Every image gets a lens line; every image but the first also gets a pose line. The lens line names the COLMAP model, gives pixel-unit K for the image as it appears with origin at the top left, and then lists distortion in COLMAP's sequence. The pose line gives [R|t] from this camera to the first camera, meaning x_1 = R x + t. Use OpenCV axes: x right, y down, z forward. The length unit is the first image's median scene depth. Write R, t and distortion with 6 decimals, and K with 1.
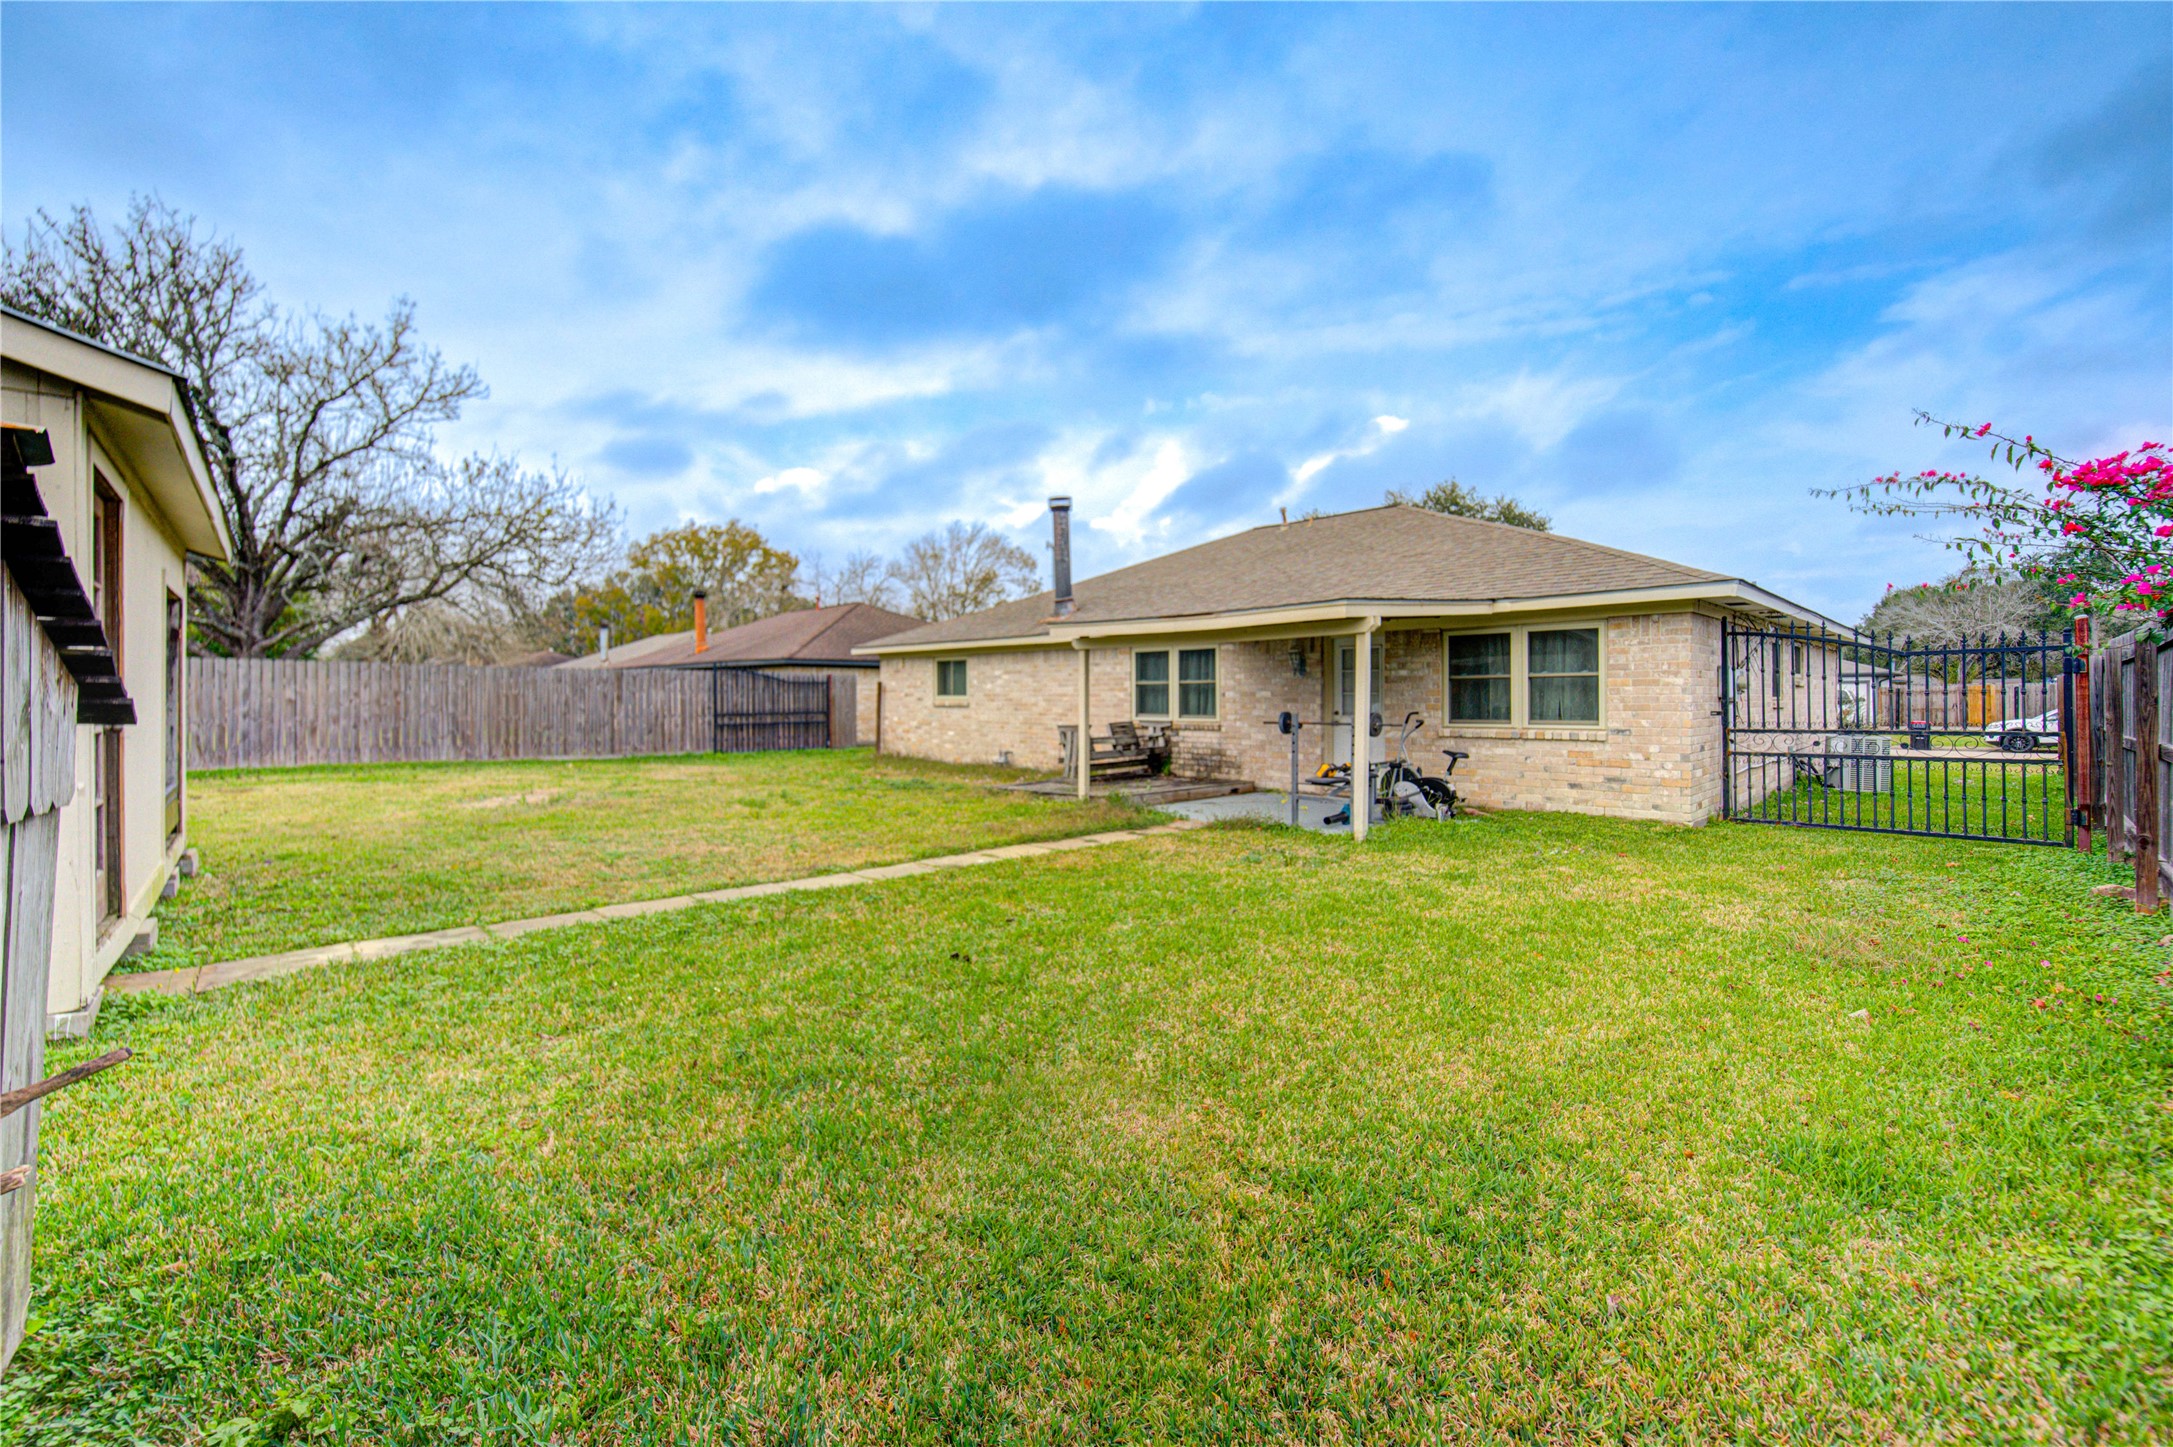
lens RADIAL K [[908.9, 0, 1073.4], [0, 908.9, 717.1], [0, 0, 1]] dist [-0.004464, -0.001552]
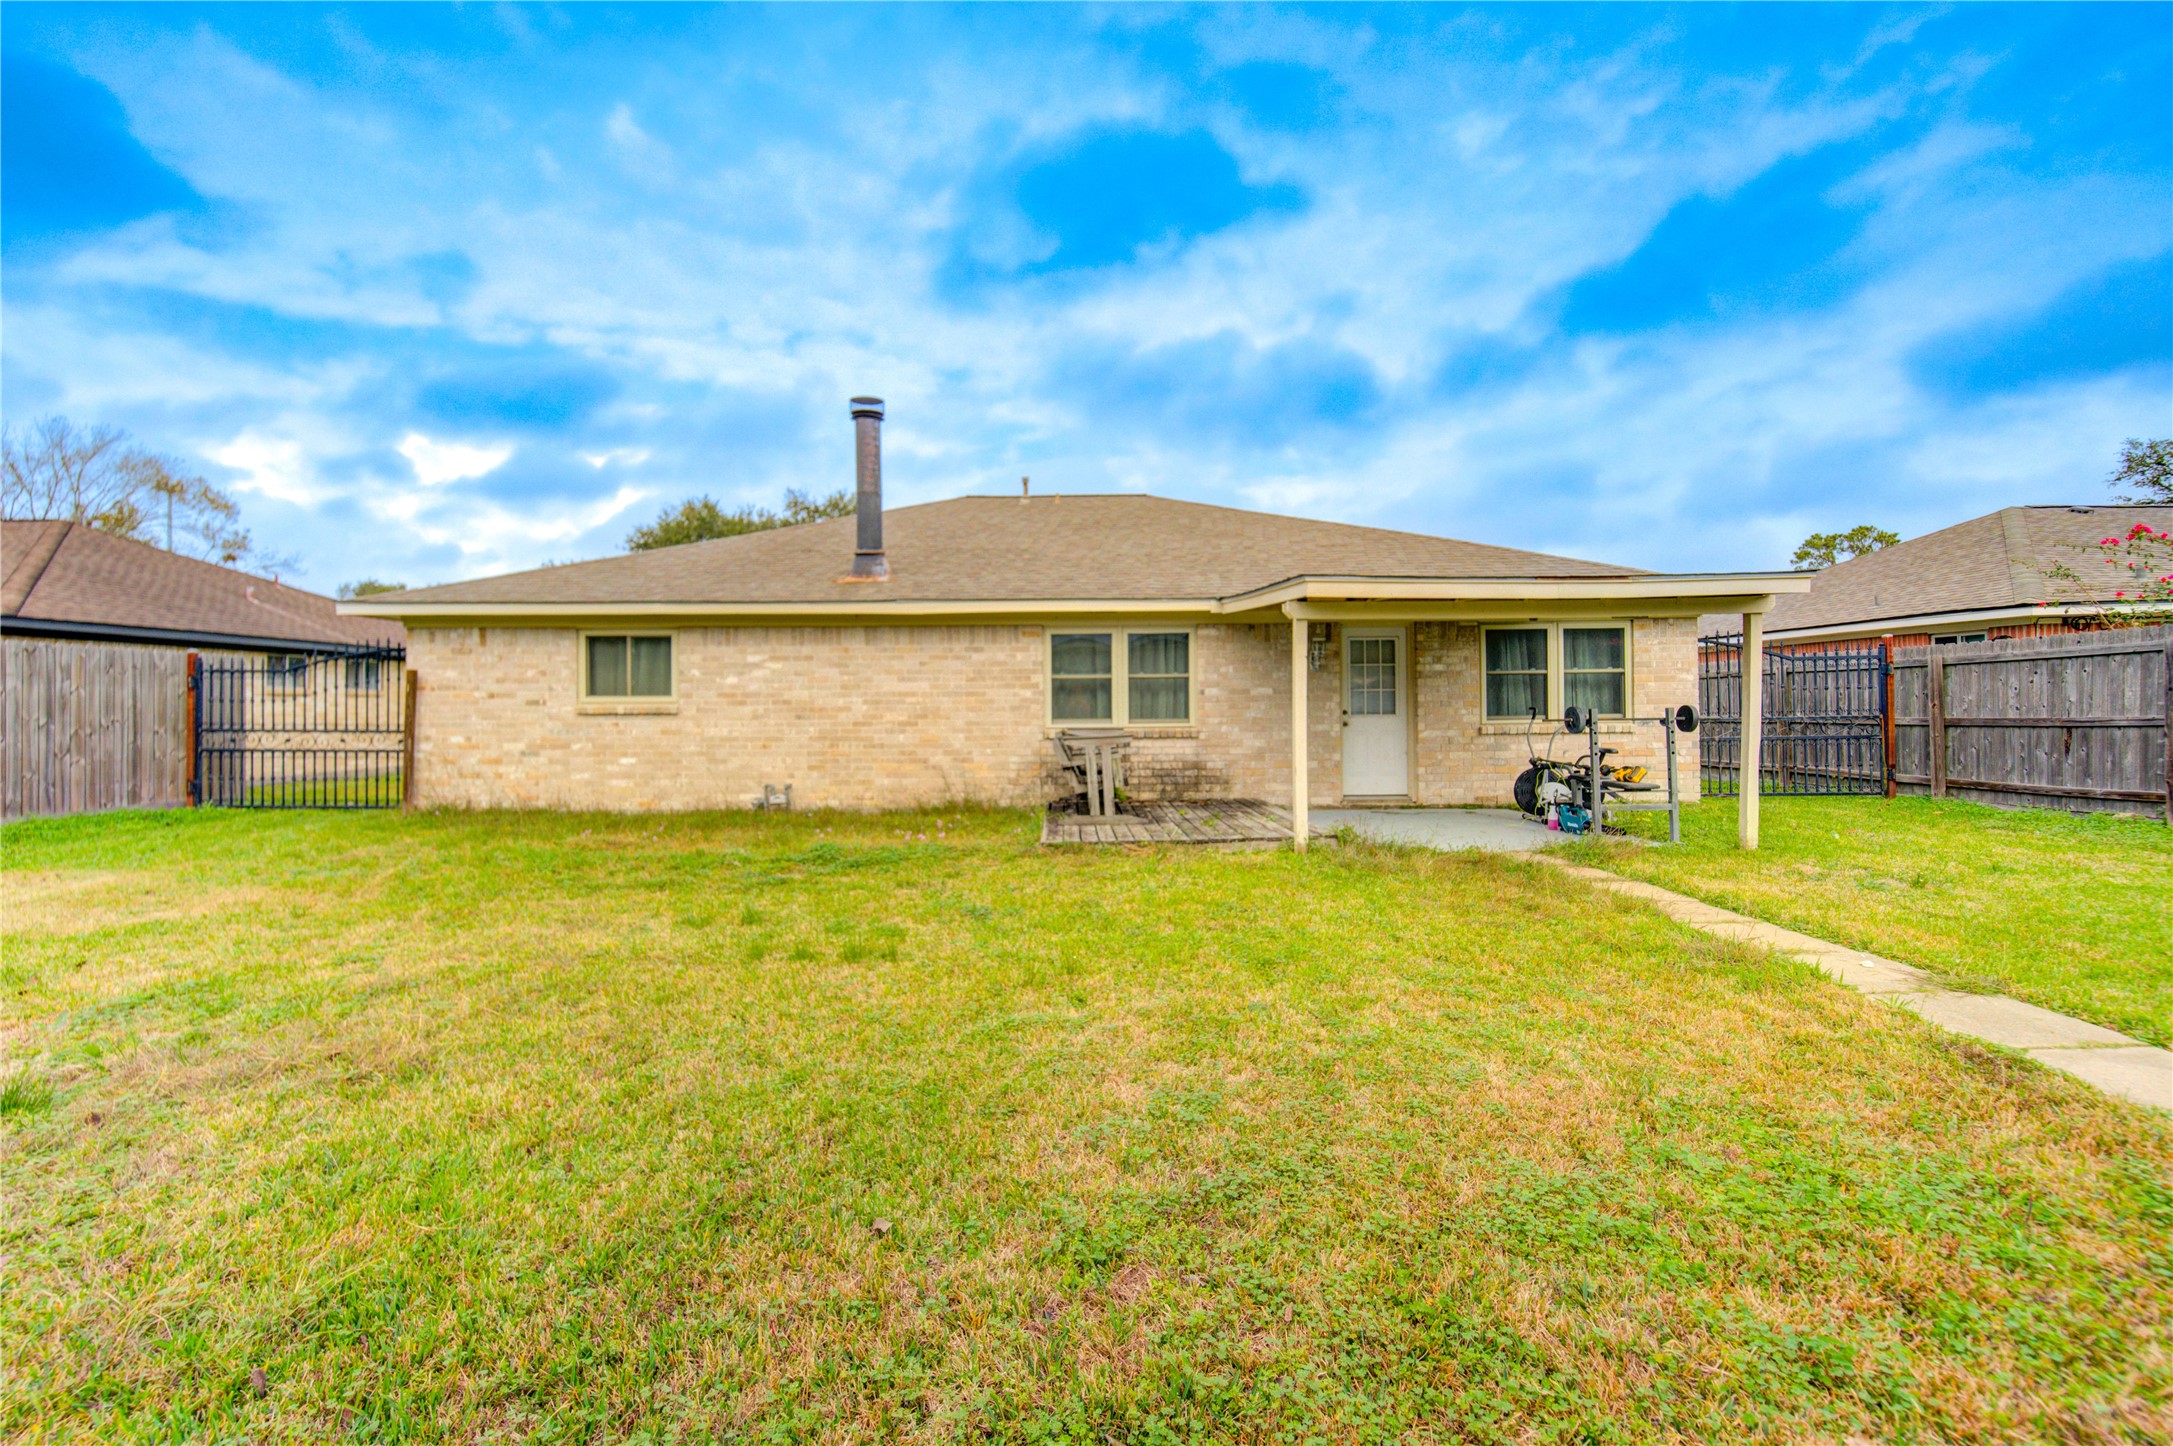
lens RADIAL K [[908.9, 0, 1120.9], [0, 908.9, 694.0], [0, 0, 1]] dist [-0.004464, -0.001552]
pose [[0.699160, -0.001422, 0.714964, -0.429751], [0.022643, 0.999540, -0.020154, -0.008271], [-0.714606, 0.030280, 0.698871, 0.476412]]
